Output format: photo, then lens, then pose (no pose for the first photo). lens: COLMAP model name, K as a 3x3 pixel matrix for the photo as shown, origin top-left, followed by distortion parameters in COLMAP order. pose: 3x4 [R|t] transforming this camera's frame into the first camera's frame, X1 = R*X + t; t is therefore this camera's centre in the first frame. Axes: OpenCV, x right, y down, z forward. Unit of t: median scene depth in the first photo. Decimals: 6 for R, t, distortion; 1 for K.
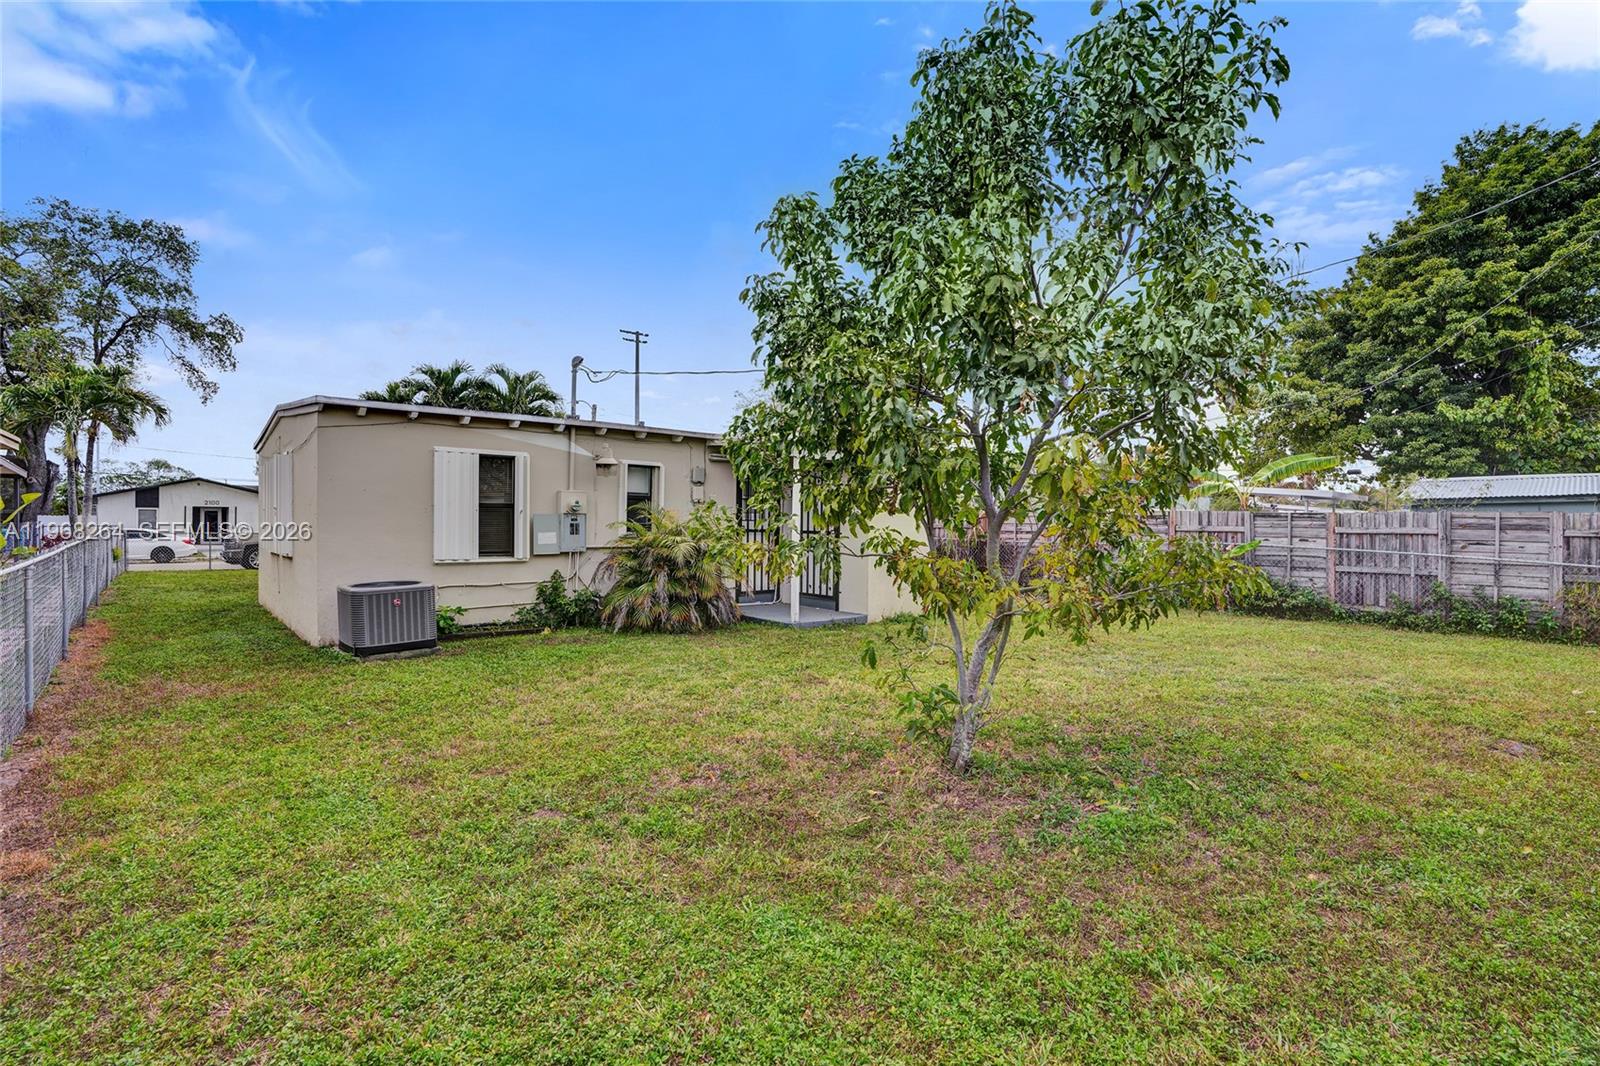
lens RADIAL K [[767.9, 0, 809.1], [0, 767.9, 533.7], [0, 0, 1]] dist [-0.078508, 0.036246]
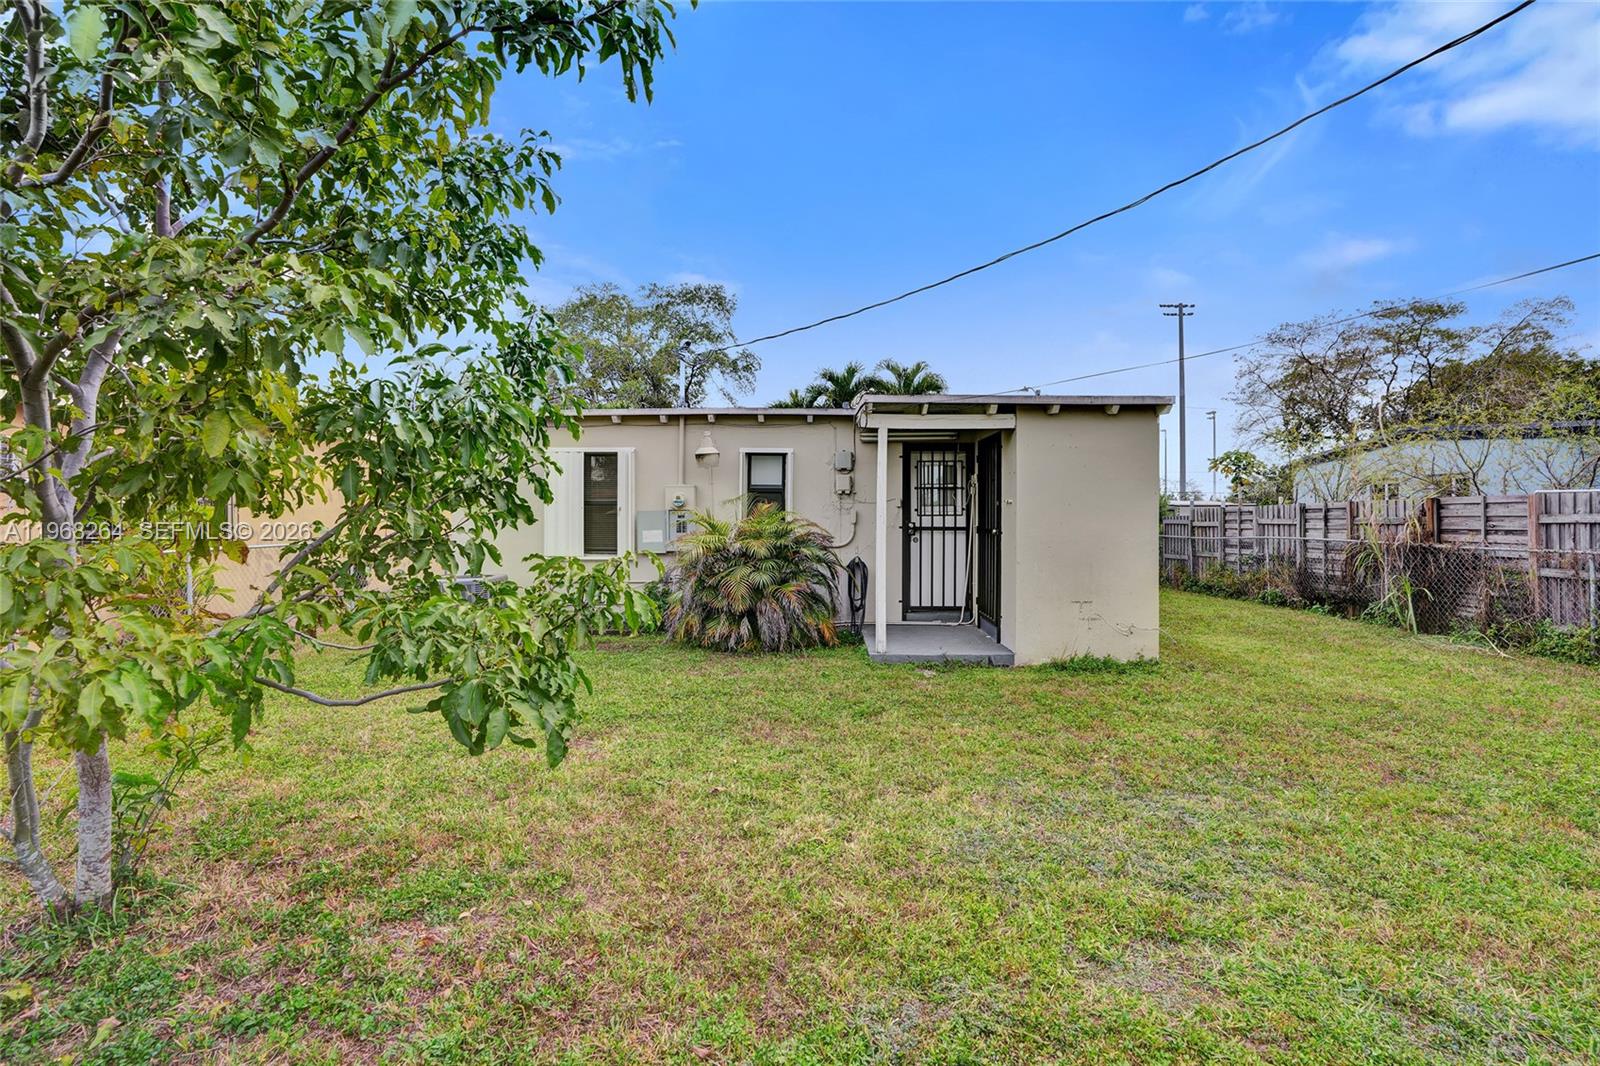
lens RADIAL K [[767.9, 0, 809.1], [0, 767.9, 533.7], [0, 0, 1]] dist [-0.078508, 0.036246]
pose [[0.726769, 0.005289, -0.686862, 0.371771], [-0.001967, 0.999982, 0.005618, -0.002602], [0.686880, -0.002732, 0.726766, 0.364292]]
